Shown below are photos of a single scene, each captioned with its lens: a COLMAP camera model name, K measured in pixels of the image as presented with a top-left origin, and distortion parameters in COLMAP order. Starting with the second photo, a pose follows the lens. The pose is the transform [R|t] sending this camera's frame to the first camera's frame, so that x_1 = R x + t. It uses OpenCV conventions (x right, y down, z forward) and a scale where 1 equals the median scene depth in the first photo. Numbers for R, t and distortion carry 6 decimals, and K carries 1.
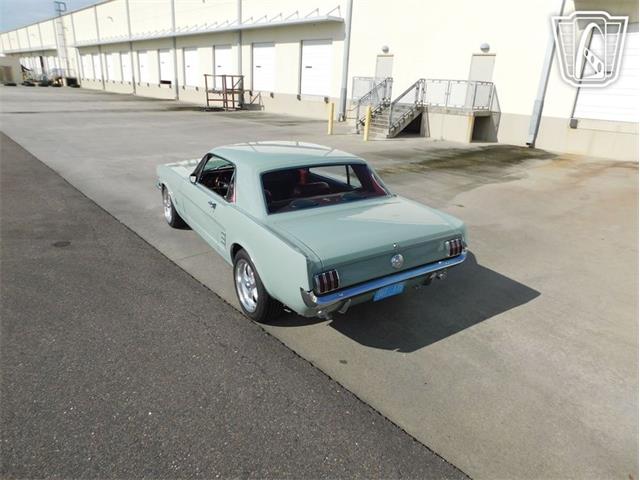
lens RADIAL K [[415.7, 0, 321.6], [0, 415.7, 232.1], [0, 0, 1]] dist [-0.075900, 0.052367]
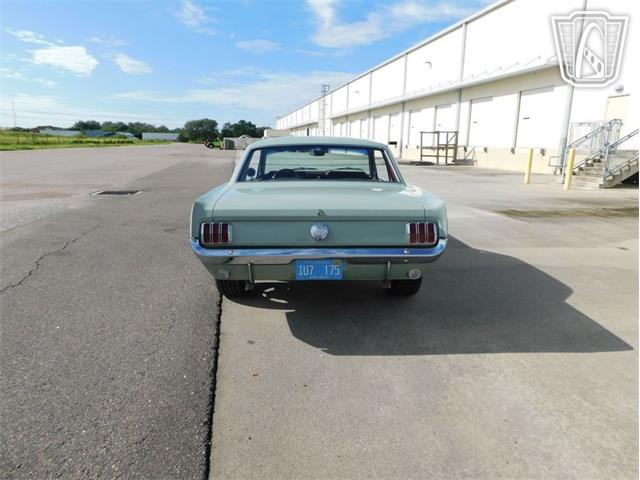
lens RADIAL K [[415.7, 0, 321.6], [0, 415.7, 232.1], [0, 0, 1]] dist [-0.075900, 0.052367]
pose [[0.848910, 0.074553, -0.523253, 0.094923], [-0.153549, 0.982090, -0.109185, 0.024742], [0.505742, 0.173034, 0.845154, 0.047872]]
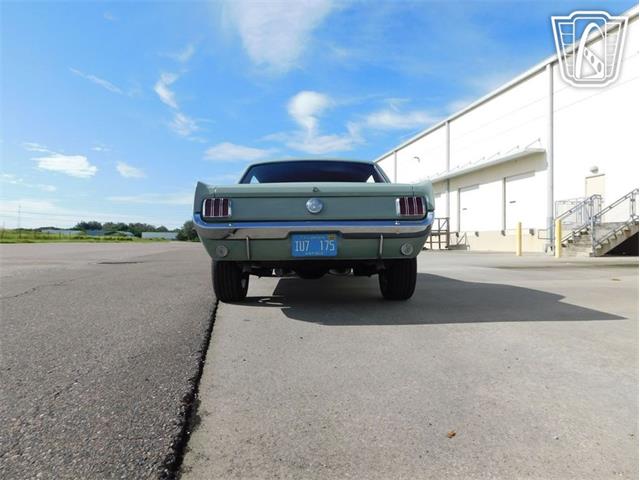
lens RADIAL K [[415.7, 0, 321.6], [0, 415.7, 232.1], [0, 0, 1]] dist [-0.075900, 0.052367]
pose [[0.853506, -0.059703, -0.517652, 0.099106], [-0.139039, 0.931305, -0.336659, 0.063464], [0.502192, 0.359314, 0.786573, 0.052924]]
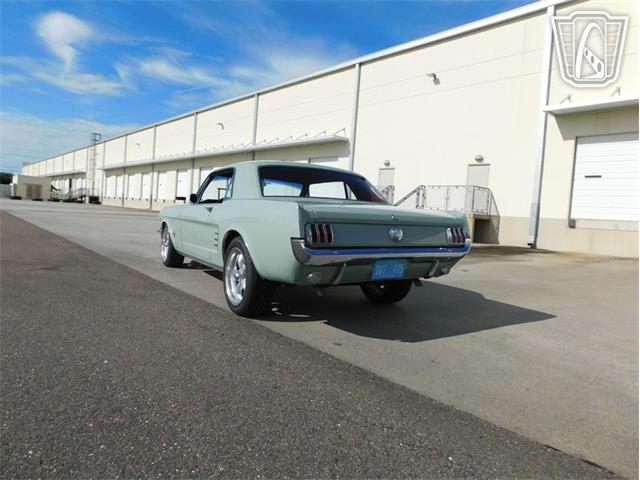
lens RADIAL K [[415.7, 0, 321.6], [0, 415.7, 232.1], [0, 0, 1]] dist [-0.075900, 0.052367]
pose [[0.999710, 0.018523, -0.015387, 0.004362], [-0.022259, 0.954593, -0.297080, 0.053978], [0.009185, 0.297337, 0.954729, 0.014676]]
